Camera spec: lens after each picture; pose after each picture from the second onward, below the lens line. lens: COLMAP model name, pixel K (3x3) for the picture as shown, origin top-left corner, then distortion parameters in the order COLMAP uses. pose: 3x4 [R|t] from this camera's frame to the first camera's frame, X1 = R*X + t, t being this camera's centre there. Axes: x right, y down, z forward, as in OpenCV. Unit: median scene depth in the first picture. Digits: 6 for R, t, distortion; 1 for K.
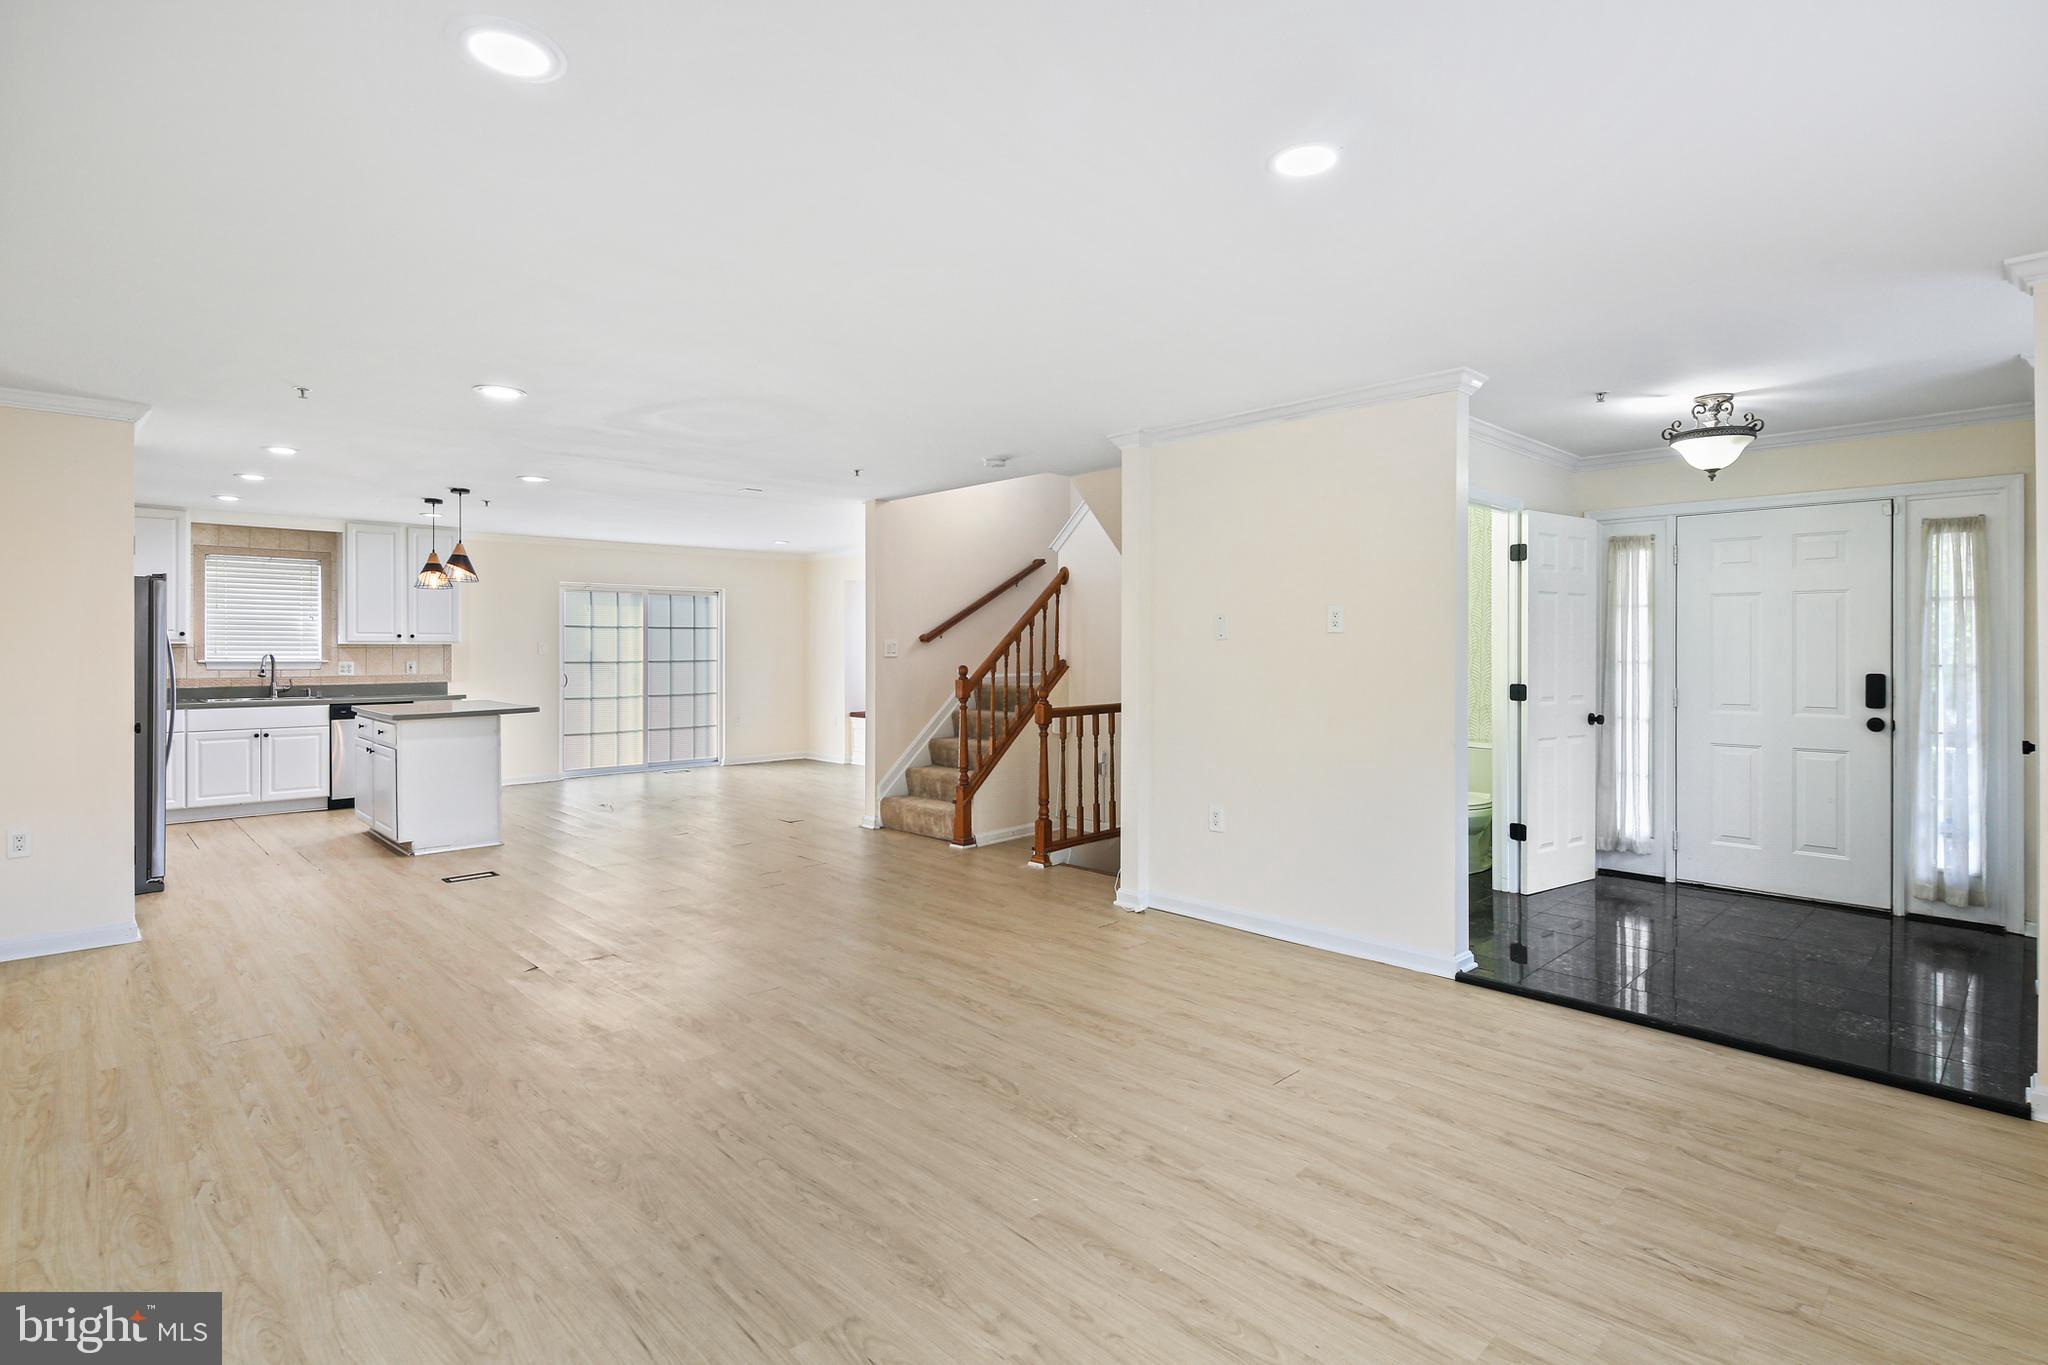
lens RADIAL K [[996.8, 0, 1028.6], [0, 996.8, 644.6], [0, 0, 1]] dist [0.007713, -0.005486]
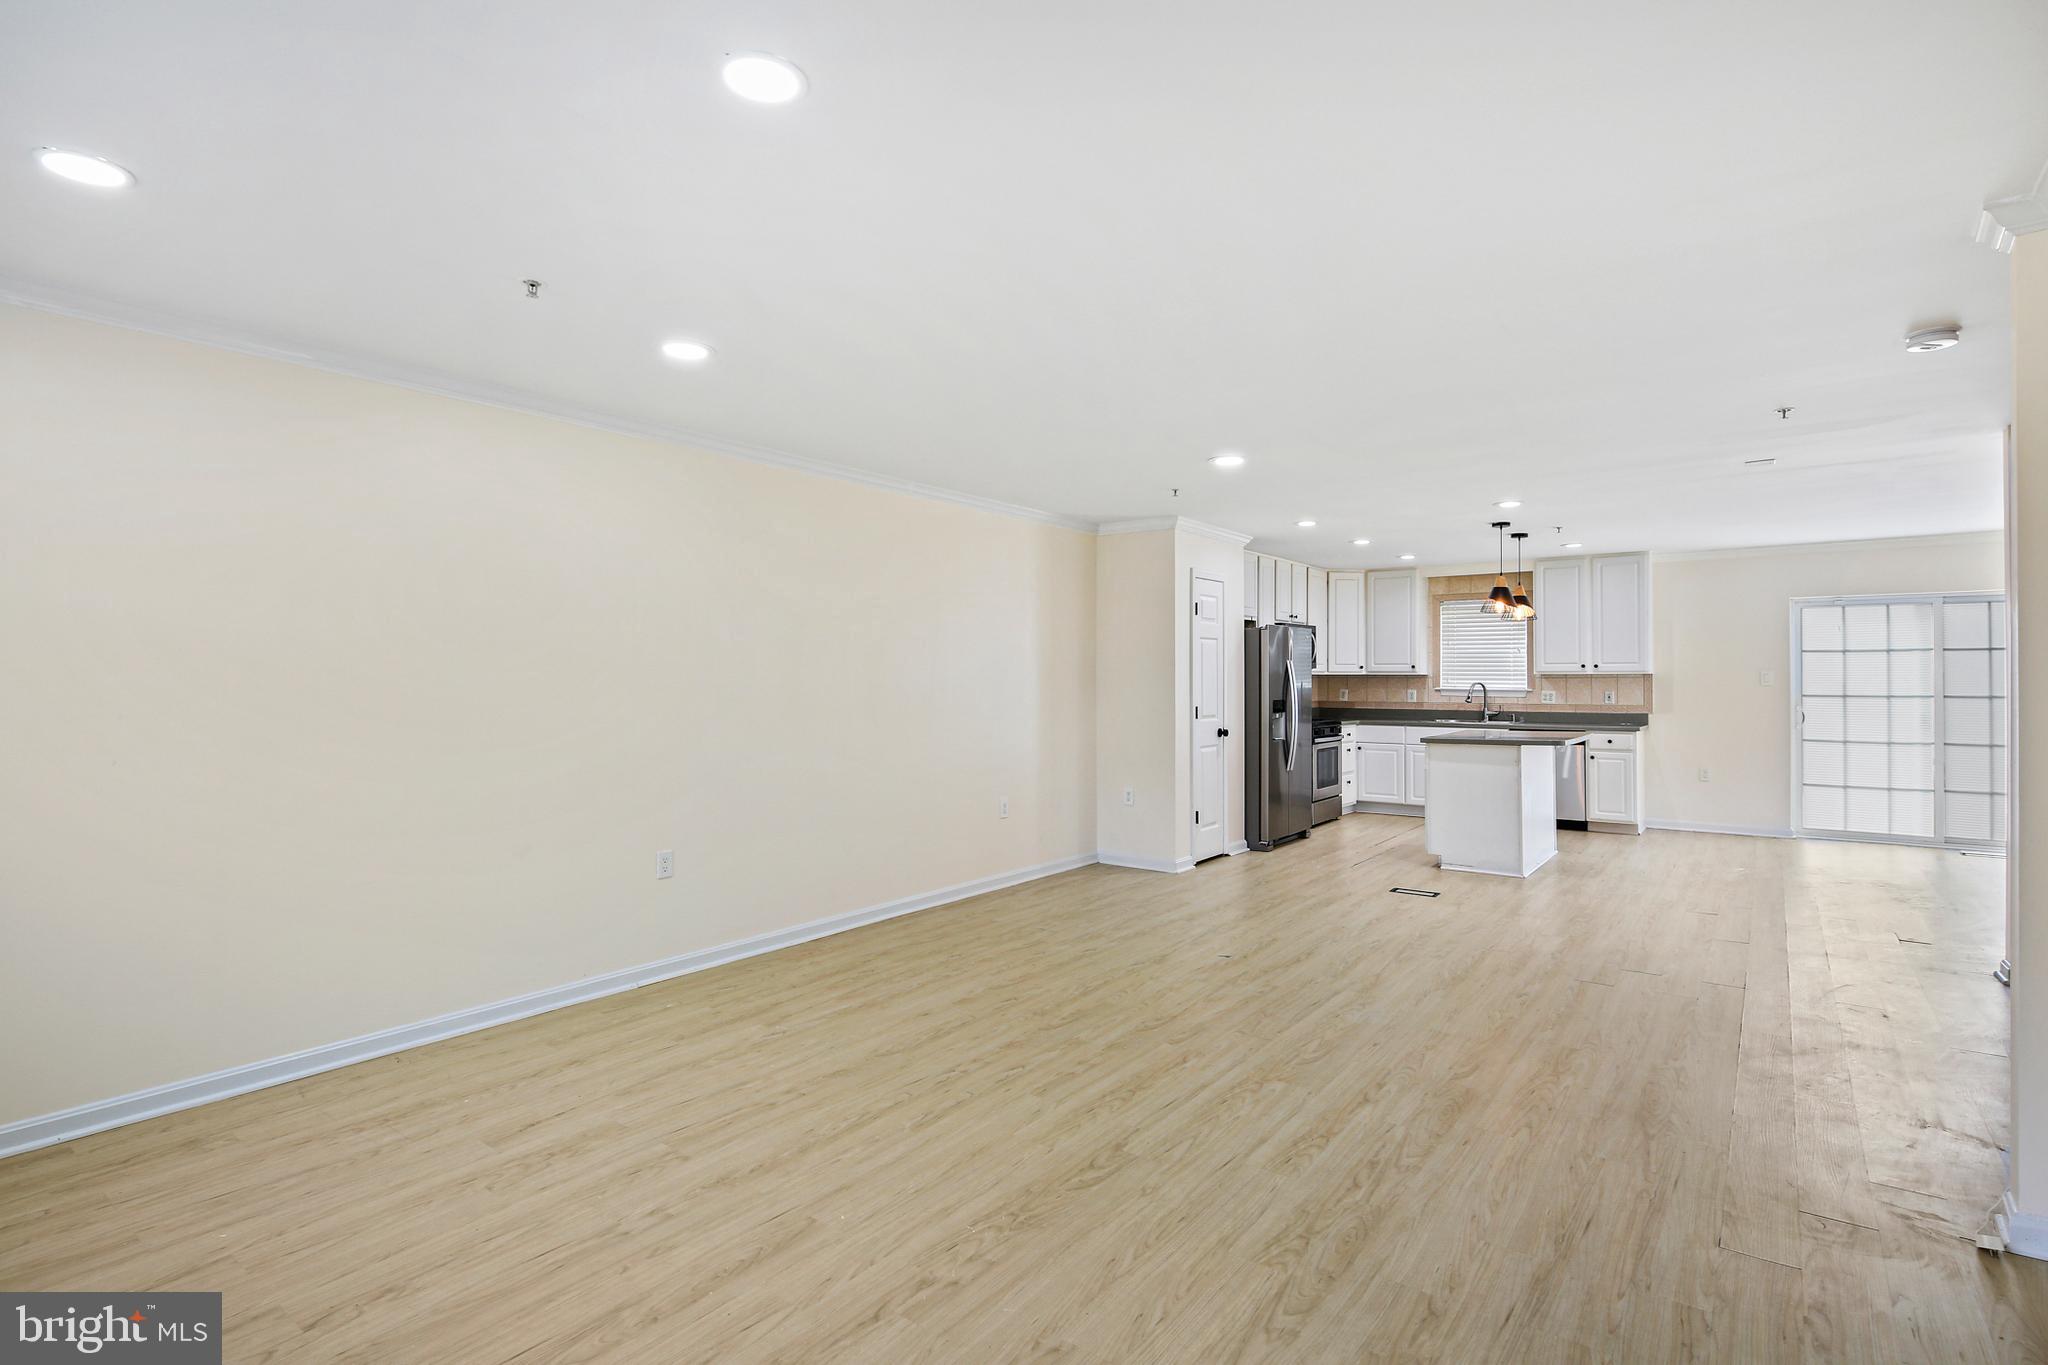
lens RADIAL K [[996.8, 0, 1023.2], [0, 996.8, 674.6], [0, 0, 1]] dist [0.007713, -0.005486]
pose [[0.151684, -0.004119, -0.988420, 0.465854], [0.004107, 0.999985, -0.003537, 0.002385], [0.988421, -0.003523, 0.151699, 0.458426]]
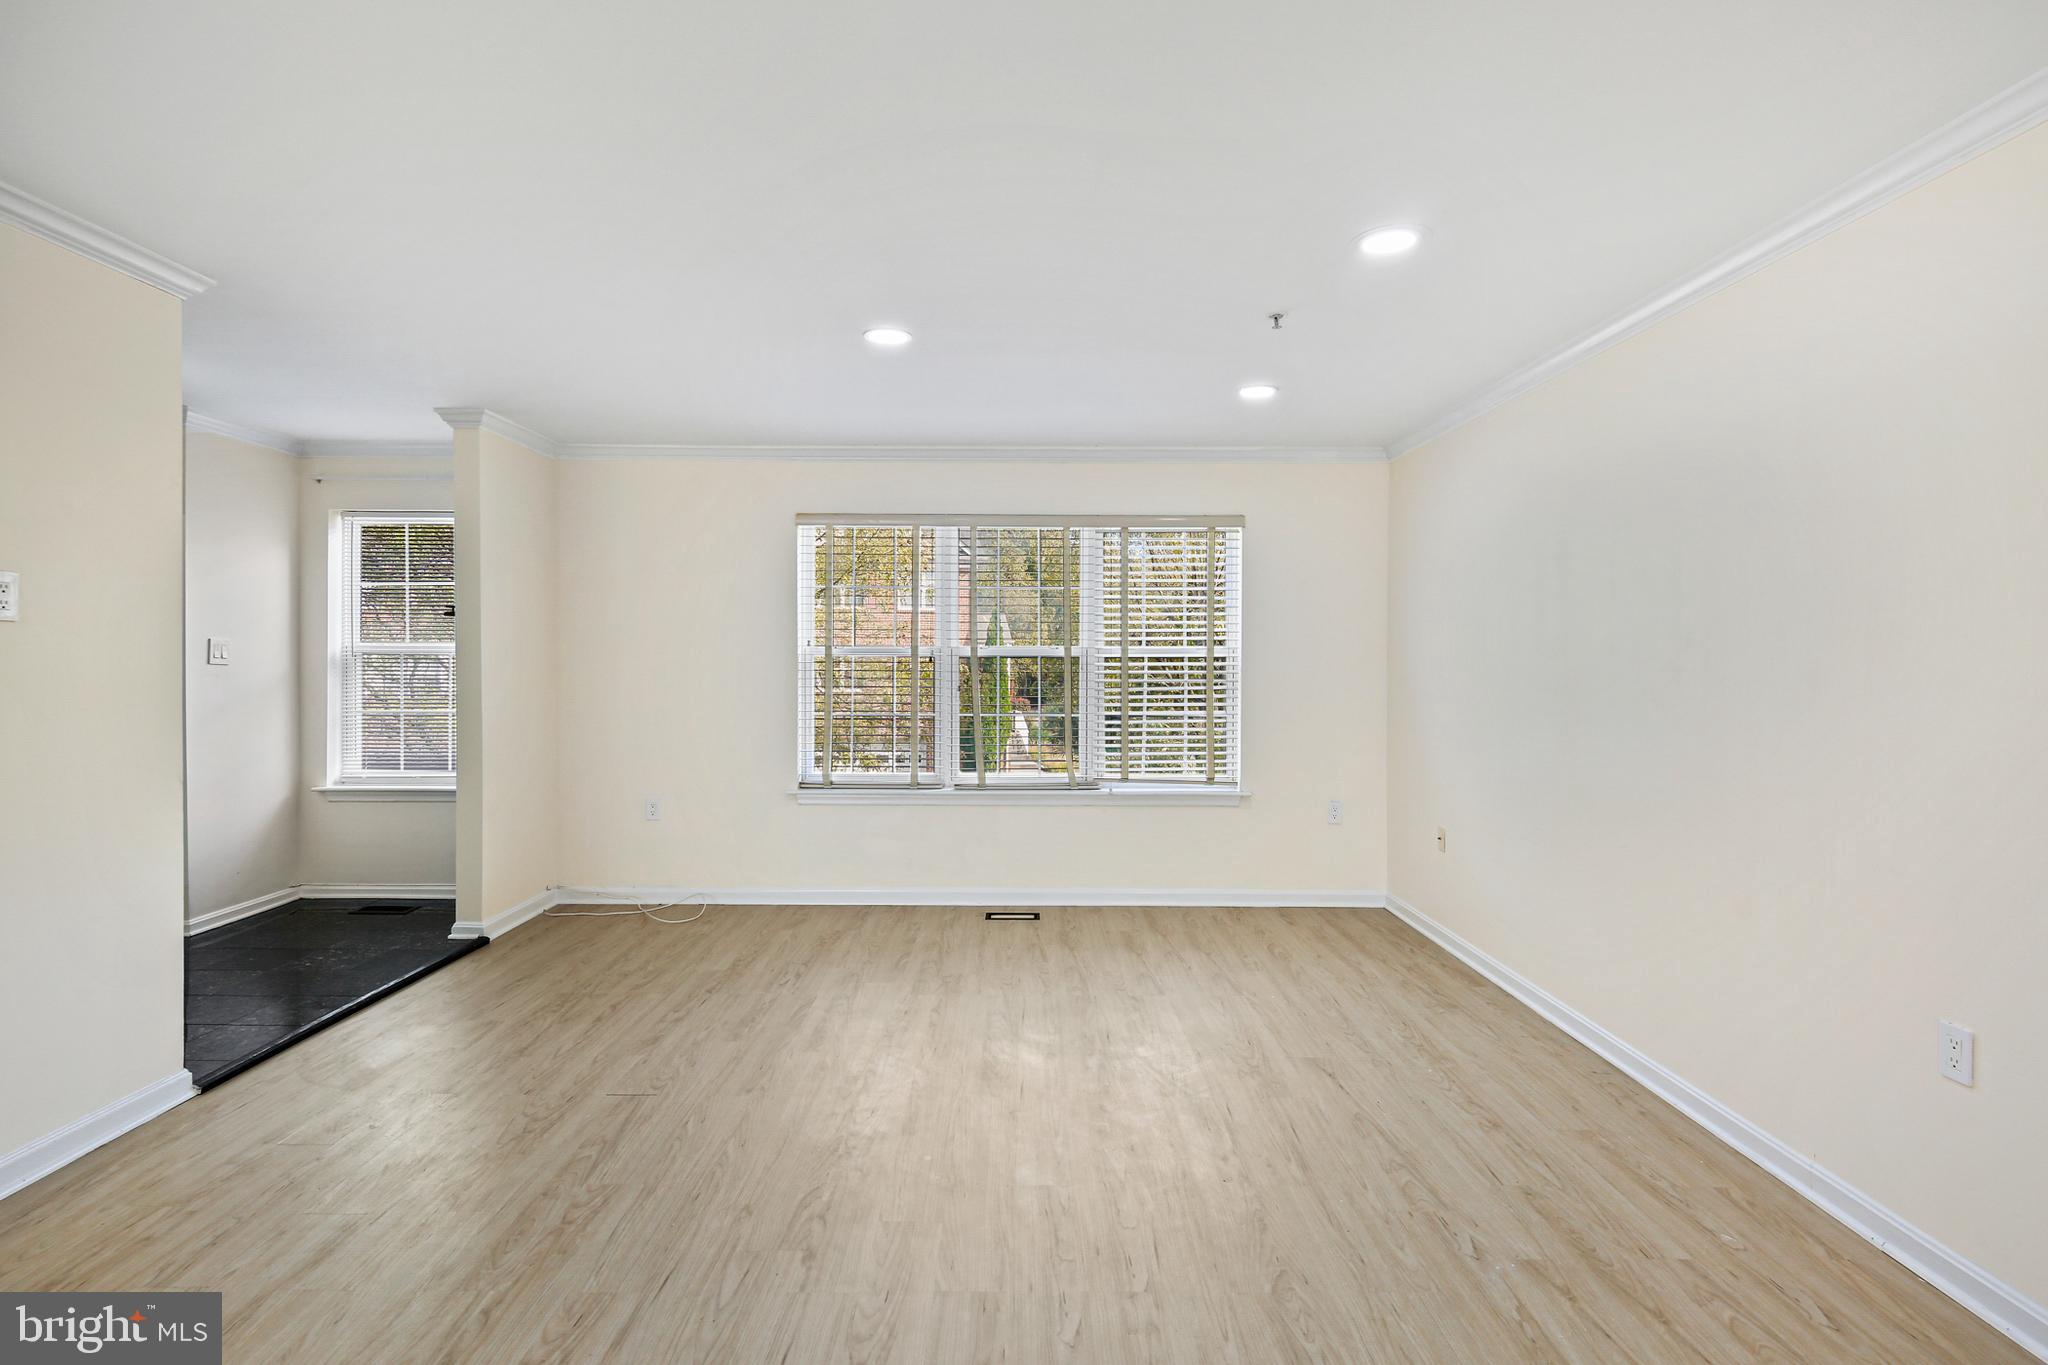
lens RADIAL K [[996.8, 0, 1018.4], [0, 996.8, 672.4], [0, 0, 1]] dist [0.007713, -0.005486]
pose [[-0.716193, -0.013887, 0.697764, -0.389902], [-0.008562, 0.999902, 0.011112, 0.005631], [-0.697850, 0.001984, -0.716241, 0.819696]]
